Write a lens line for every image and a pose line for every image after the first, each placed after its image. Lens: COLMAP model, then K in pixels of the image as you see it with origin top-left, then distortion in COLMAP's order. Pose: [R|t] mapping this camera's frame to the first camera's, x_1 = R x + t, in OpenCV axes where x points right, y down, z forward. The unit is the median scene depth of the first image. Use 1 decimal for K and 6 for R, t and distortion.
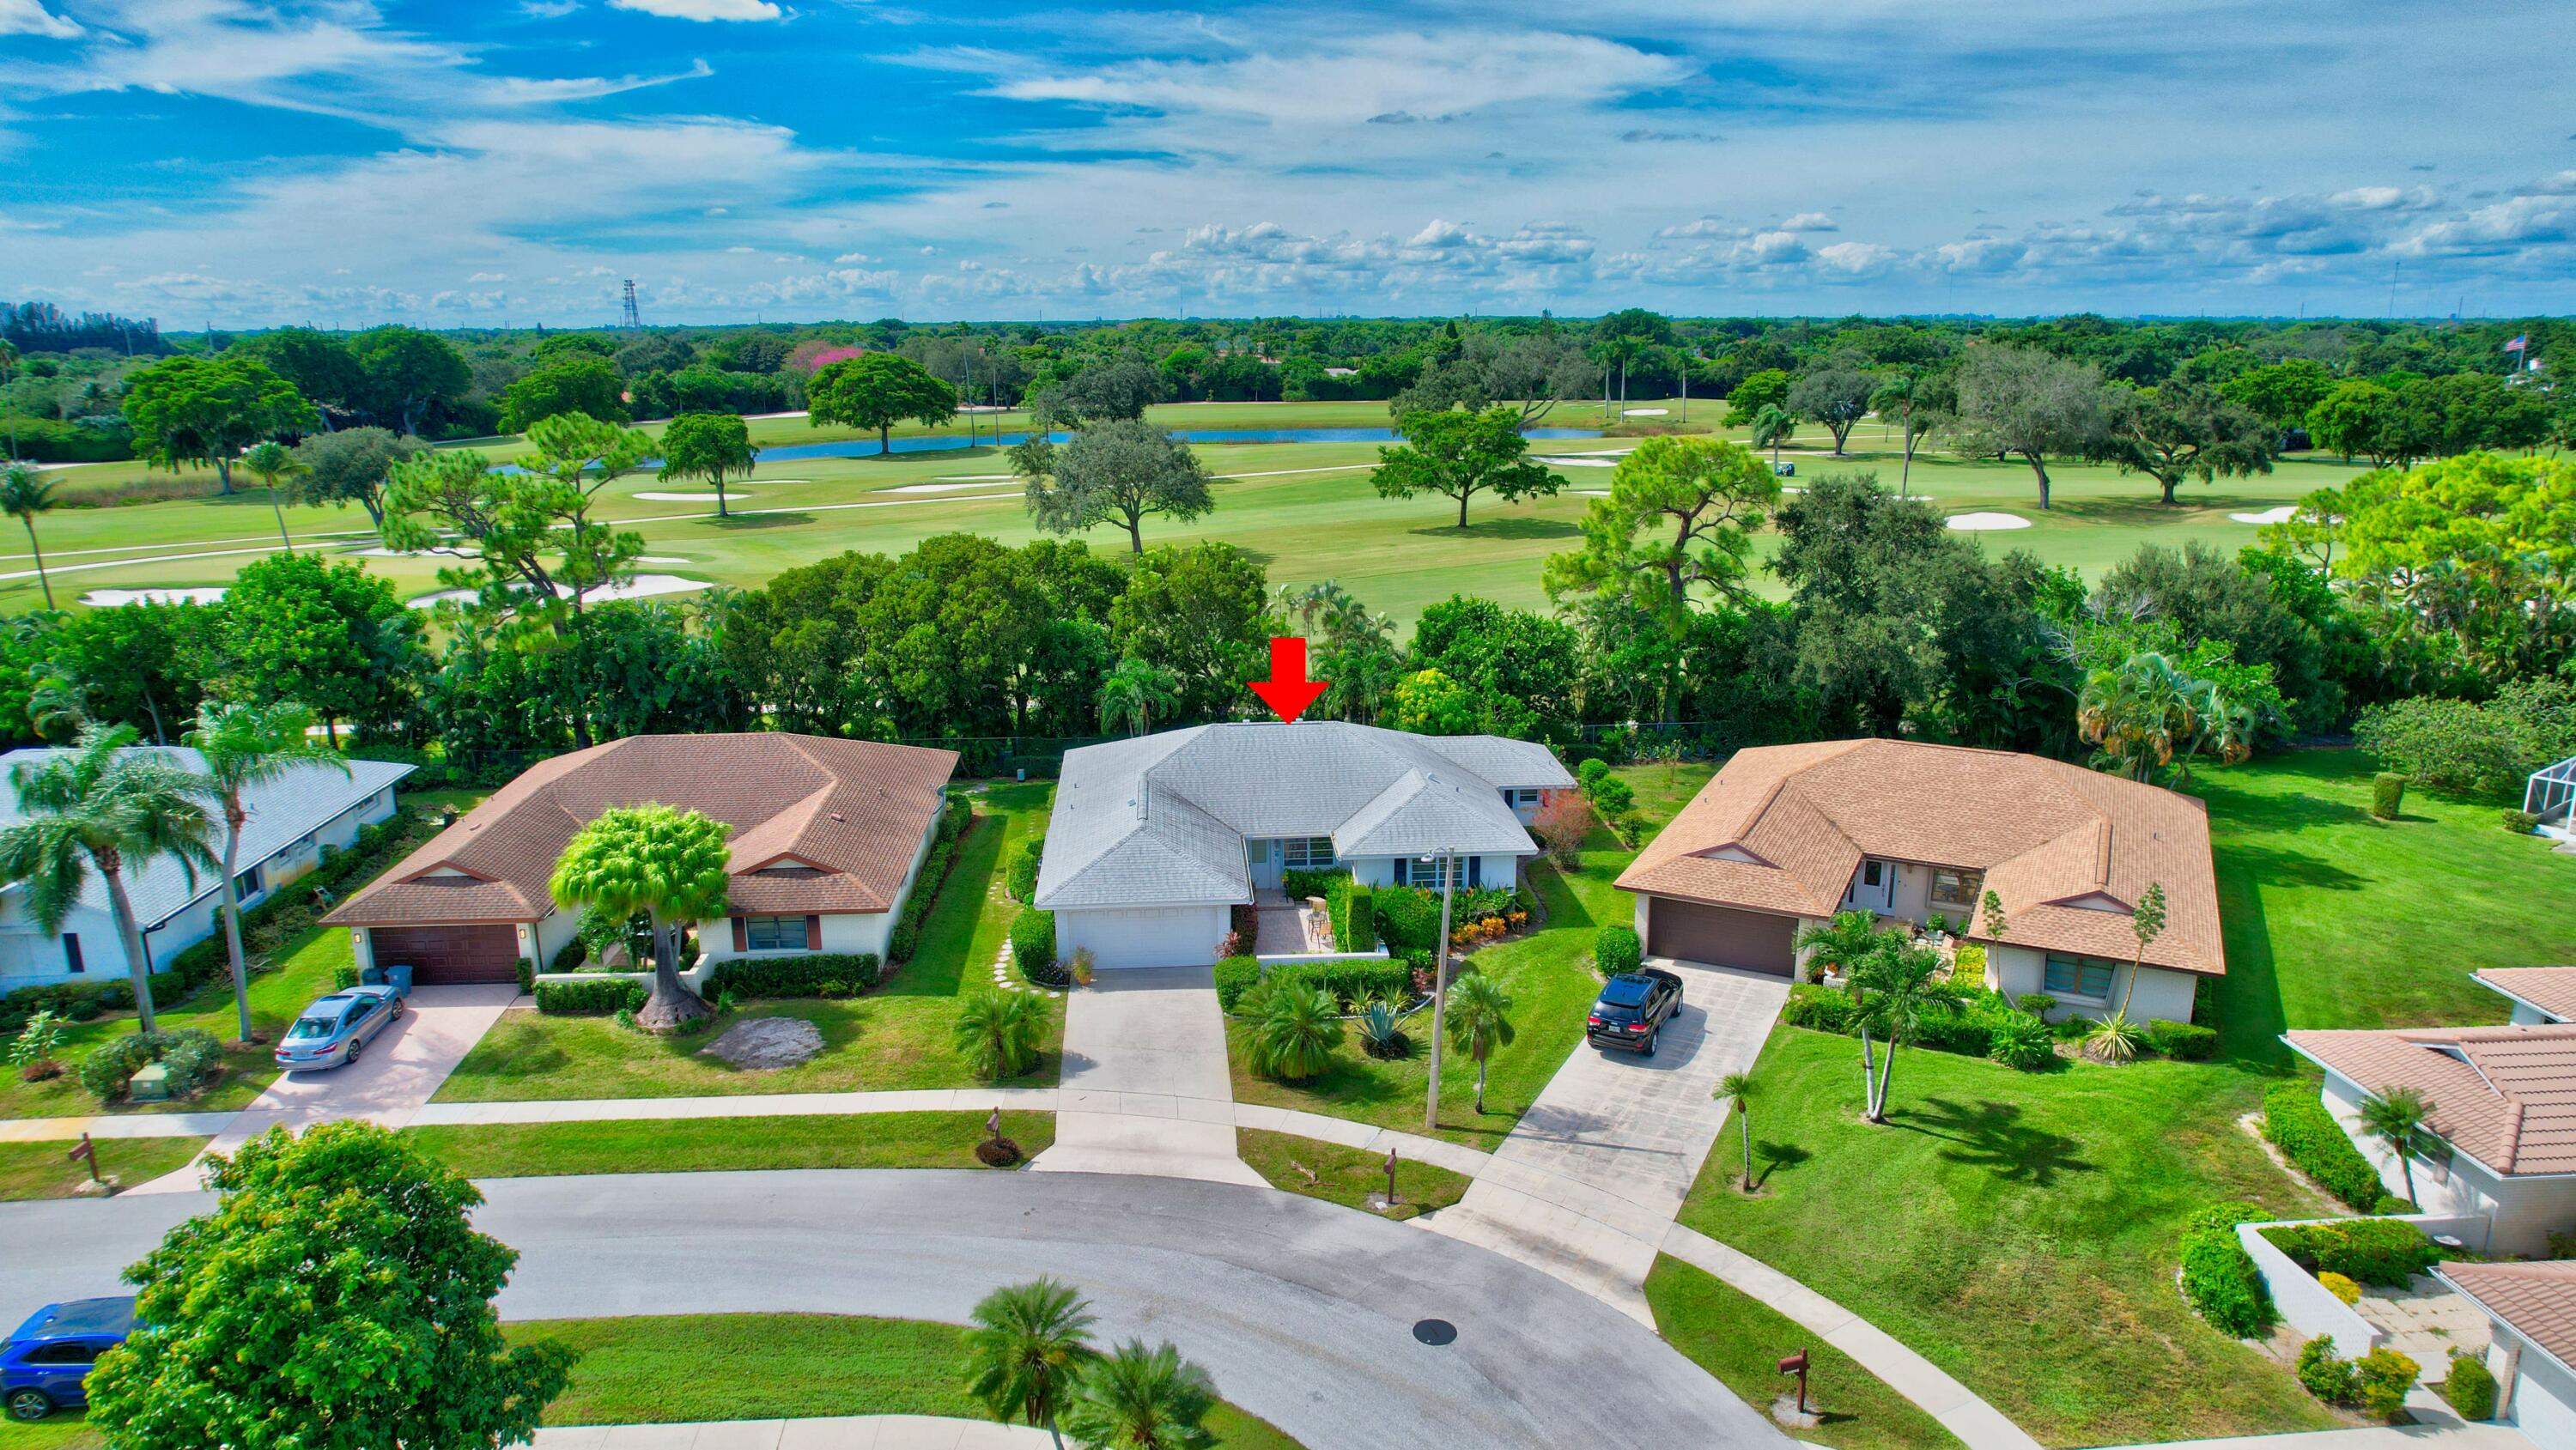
lens RADIAL K [[1653.1, 0, 1288.0], [0, 1653.1, 725.0], [0, 0, 1]] dist [-0.078079, 0.068132]
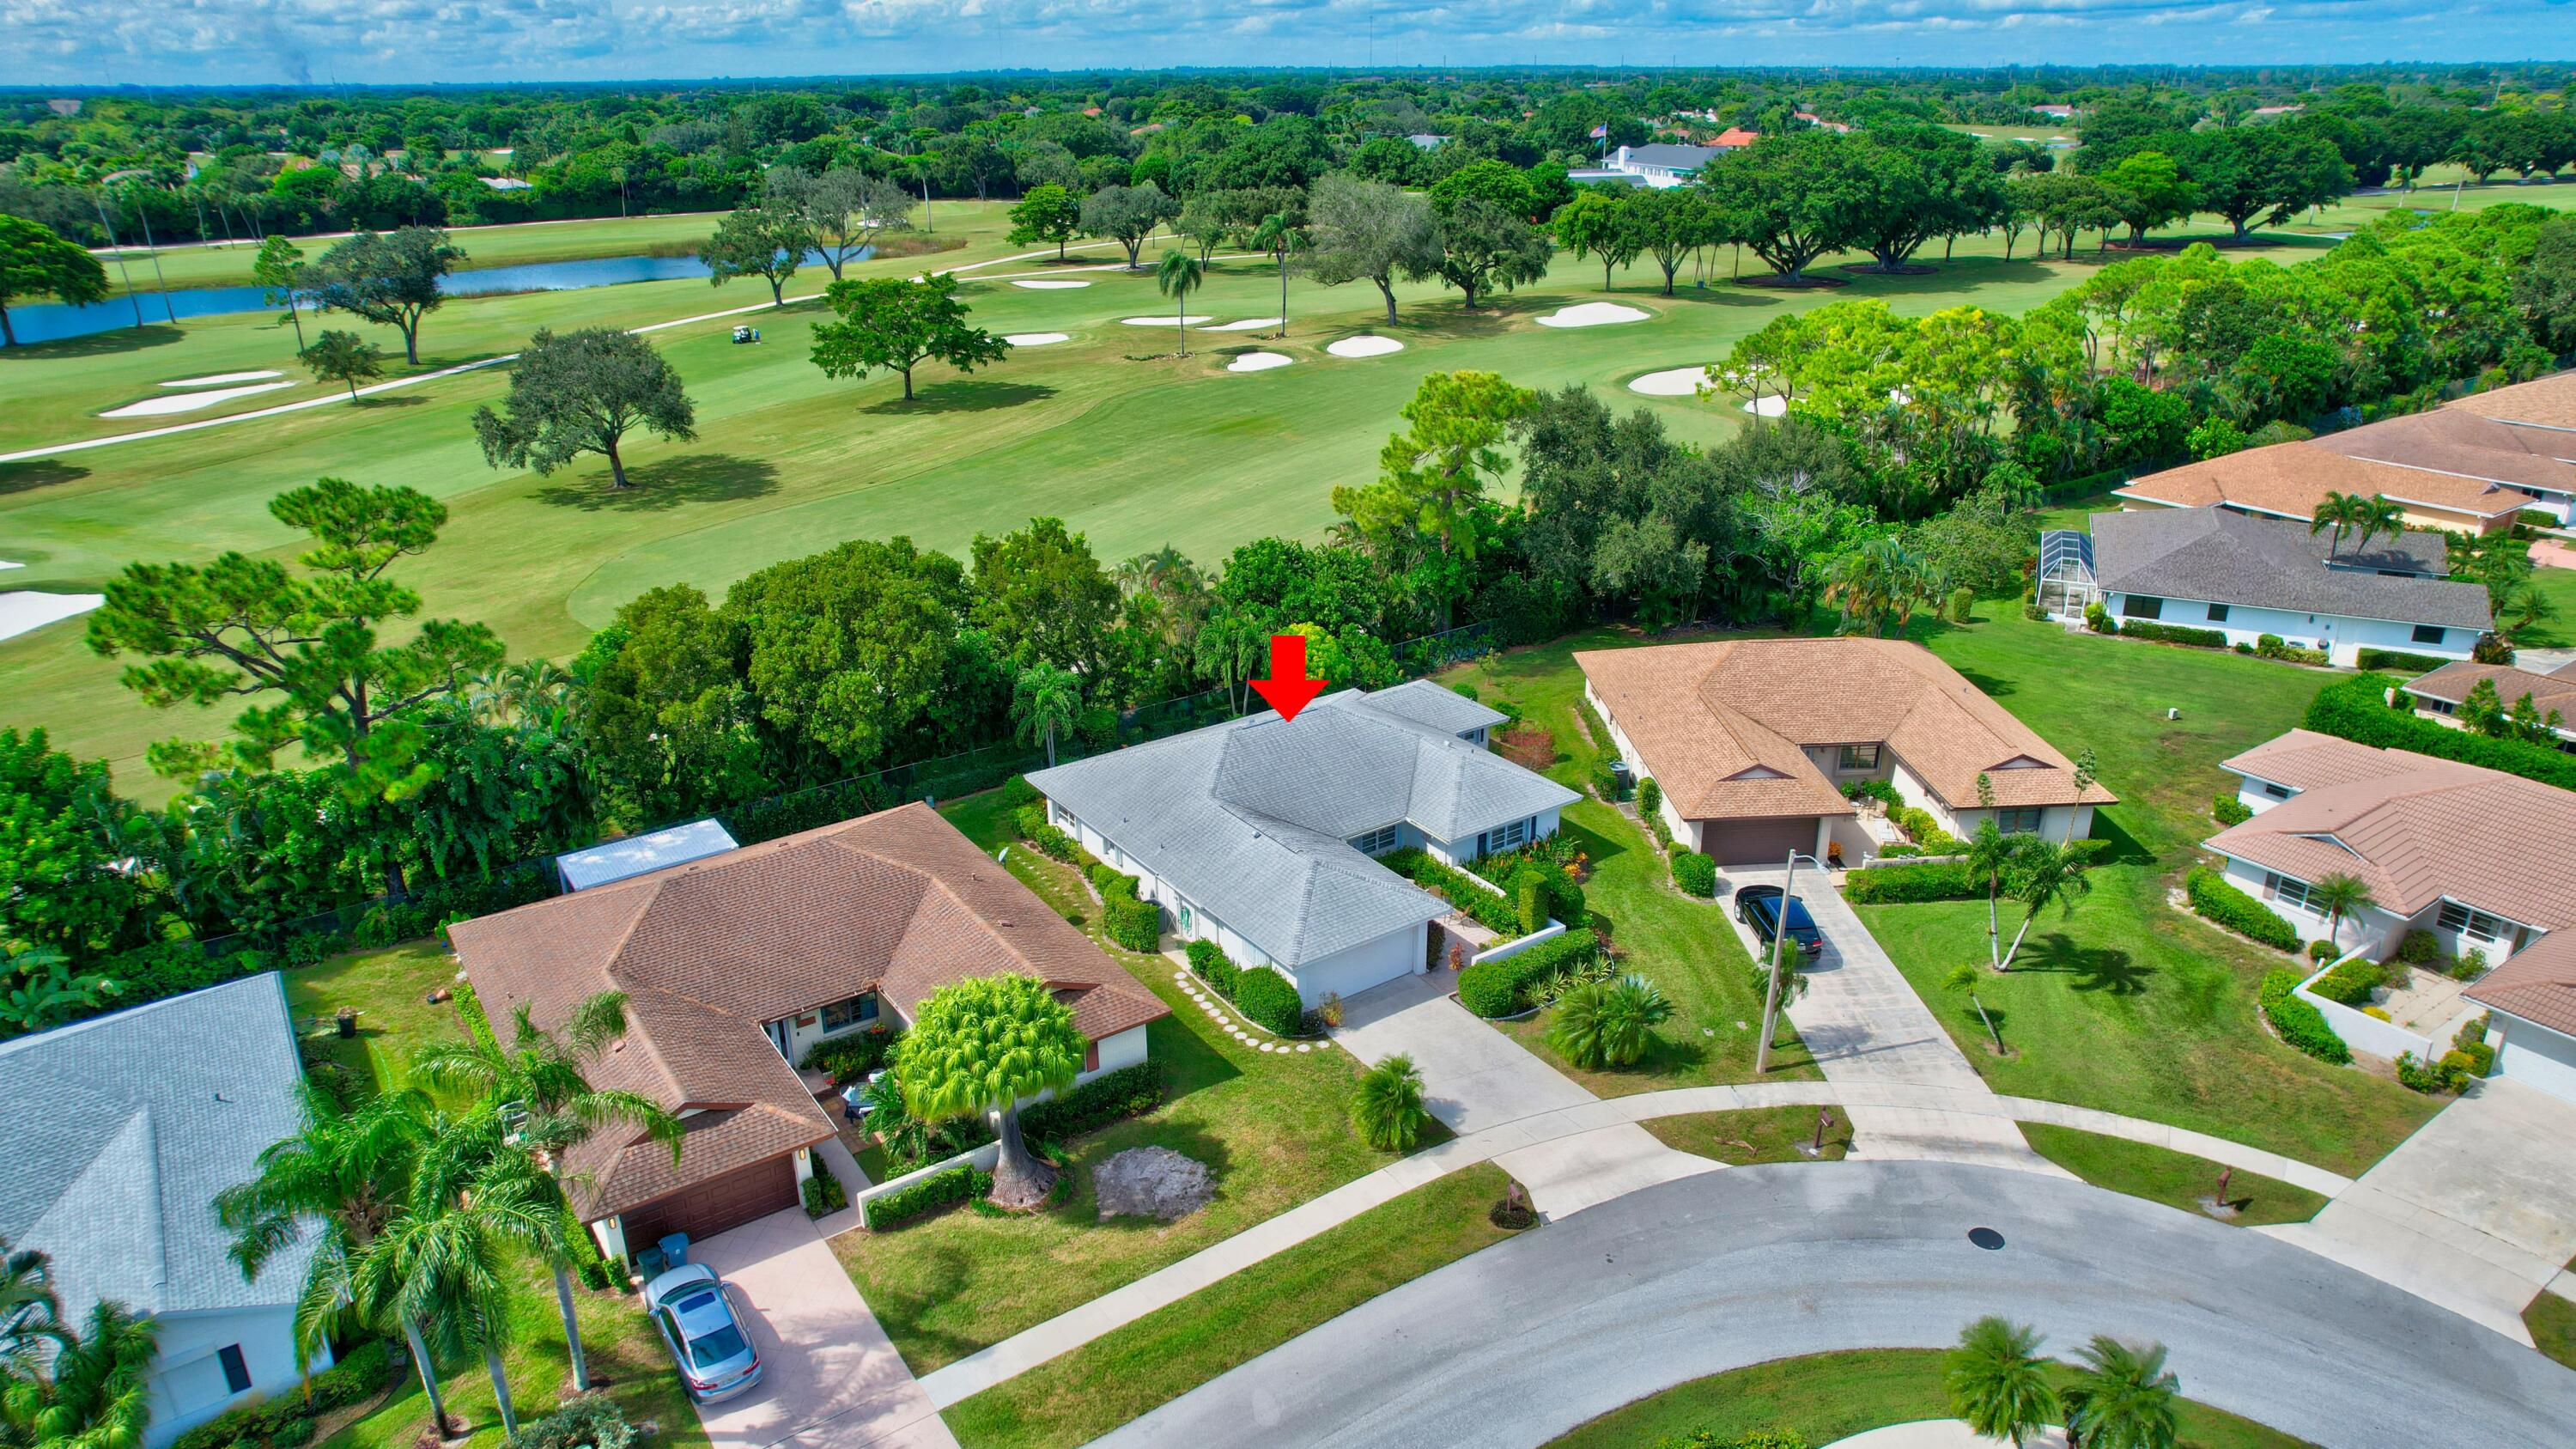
lens RADIAL K [[1653.5, 0, 1288.0], [0, 1653.5, 724.5], [0, 0, 1]] dist [-0.078079, 0.068132]
pose [[0.858761, -0.192967, 0.474650, -0.566388], [0.126249, 0.977500, 0.168982, -0.195476], [-0.496578, -0.085191, 0.863801, 0.117790]]
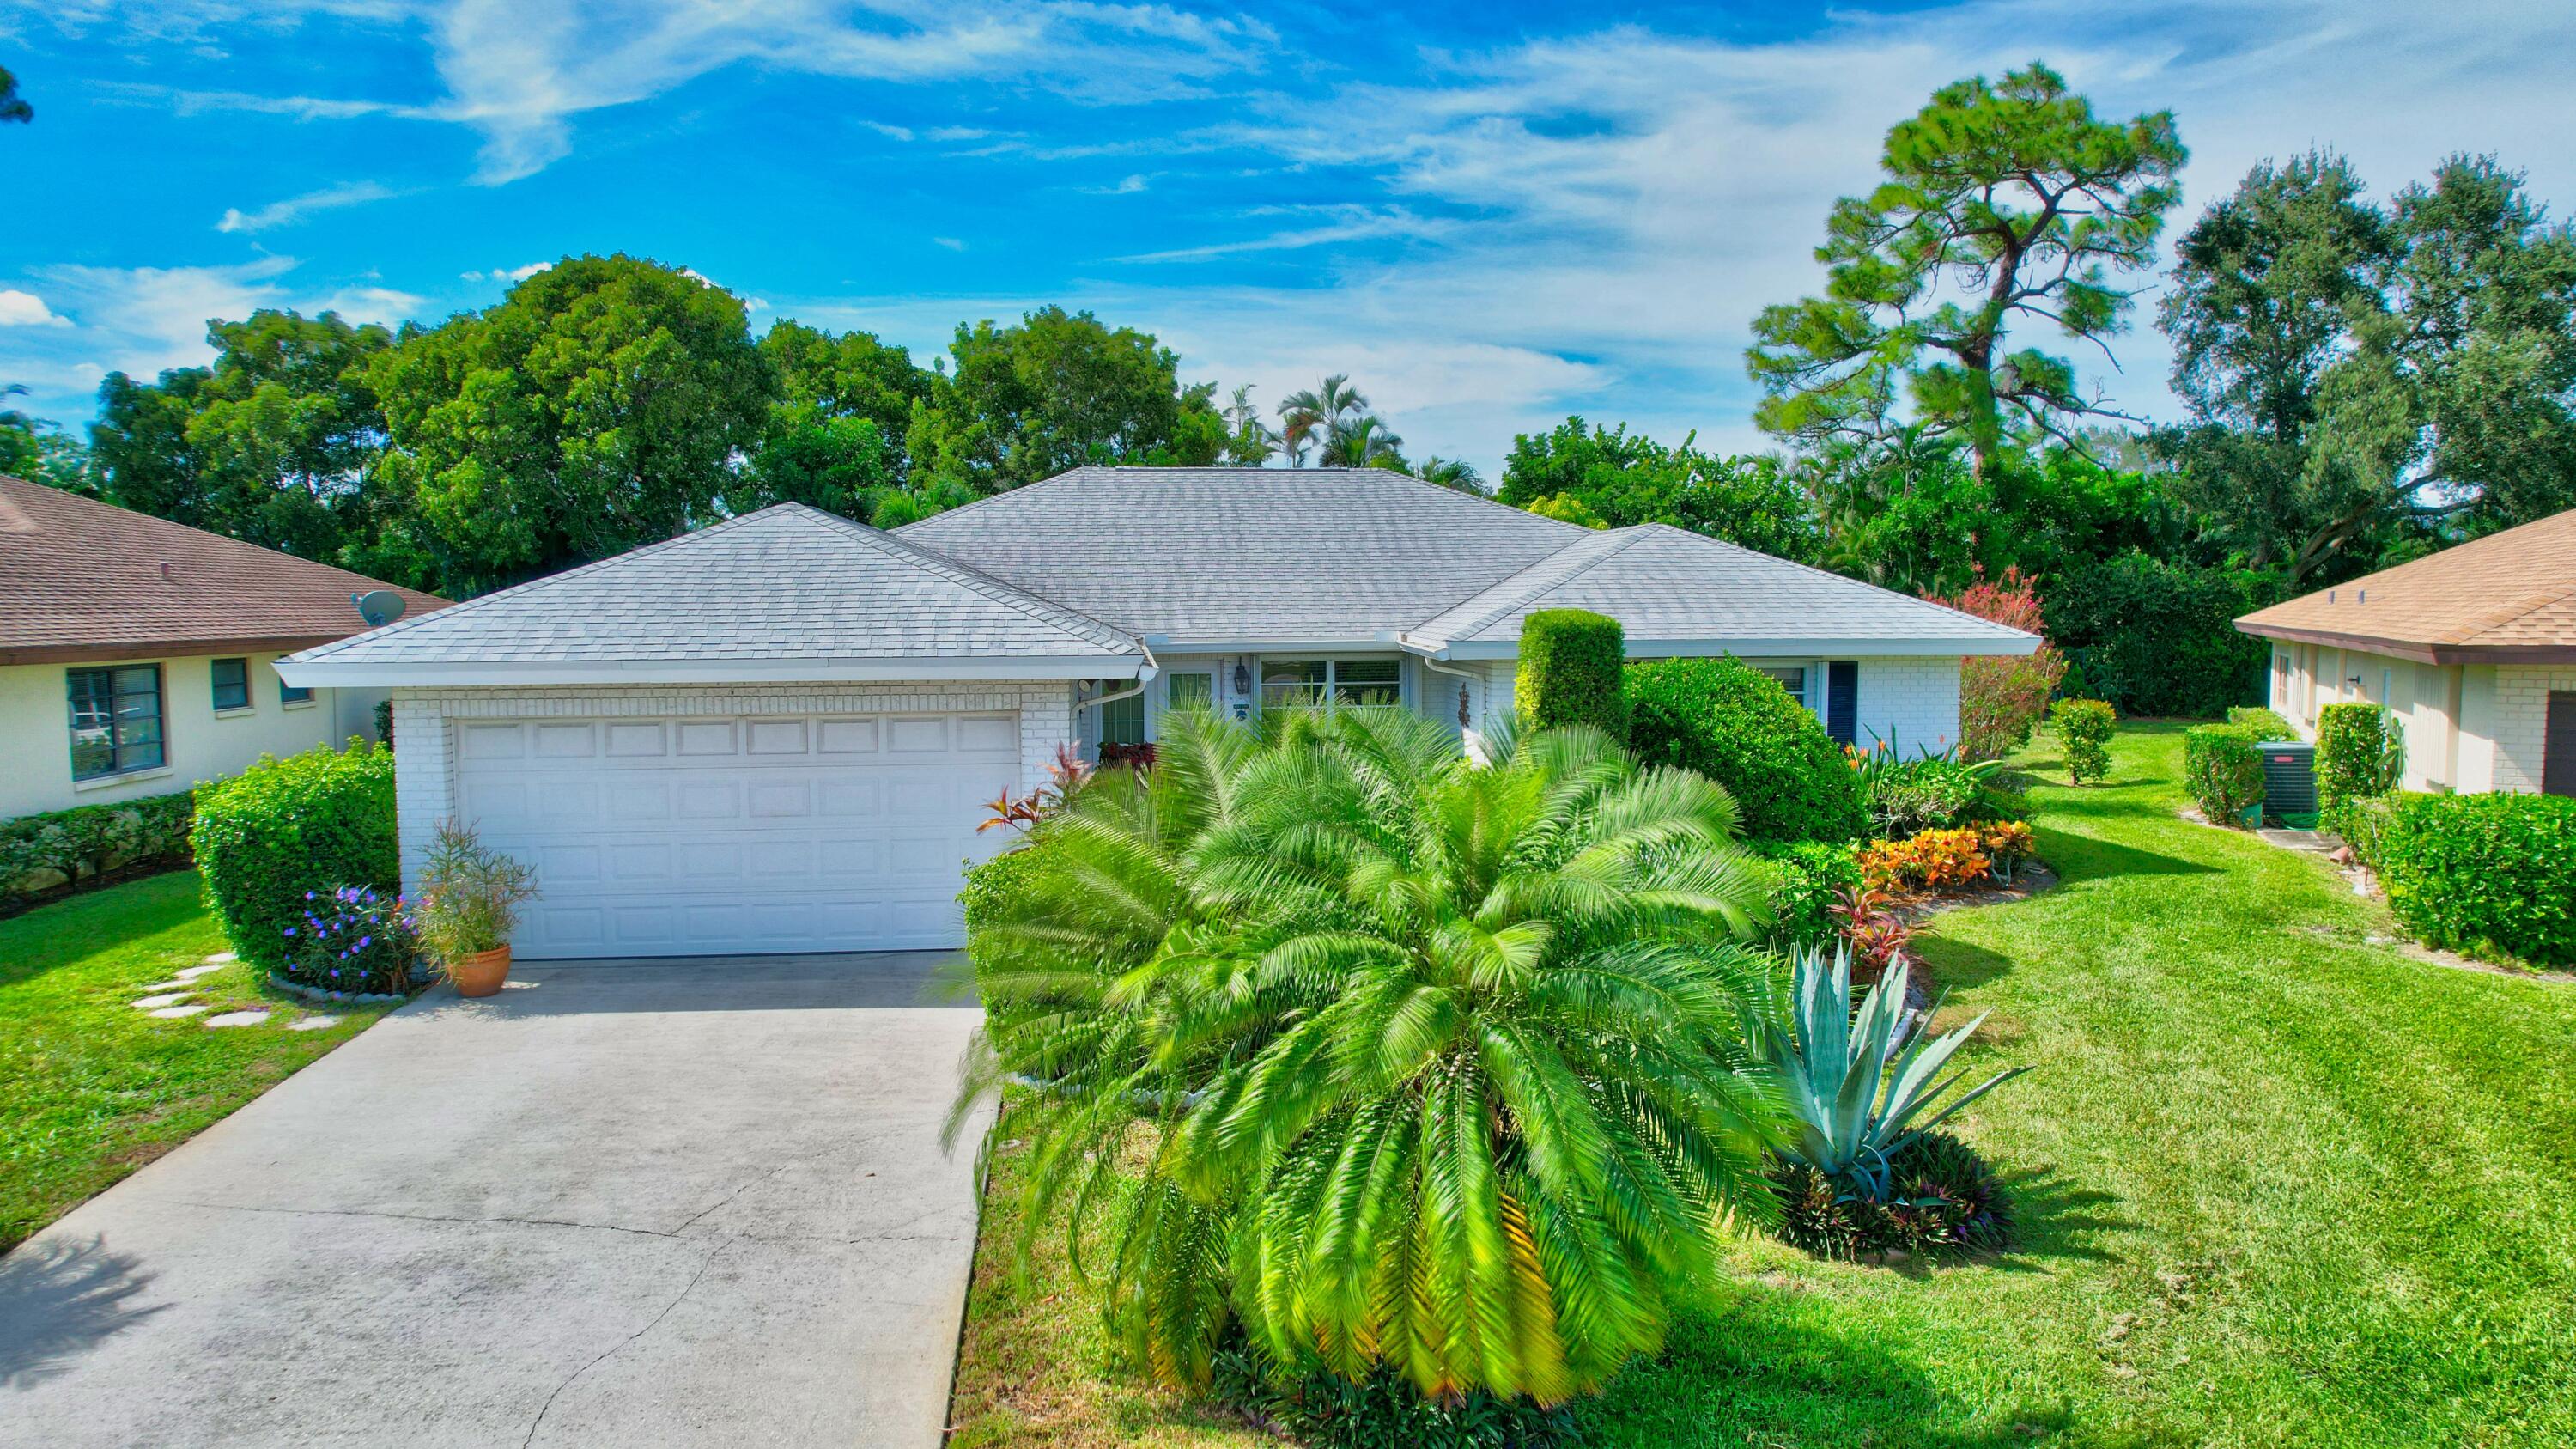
lens RADIAL K [[1653.5, 0, 1288.0], [0, 1653.5, 724.5], [0, 0, 1]] dist [-0.078079, 0.068132]
pose [[0.999585, -0.001468, 0.028778, -0.007349], [0.006278, 0.985802, -0.167794, 0.148119], [-0.028123, 0.167905, 0.985402, 0.696332]]
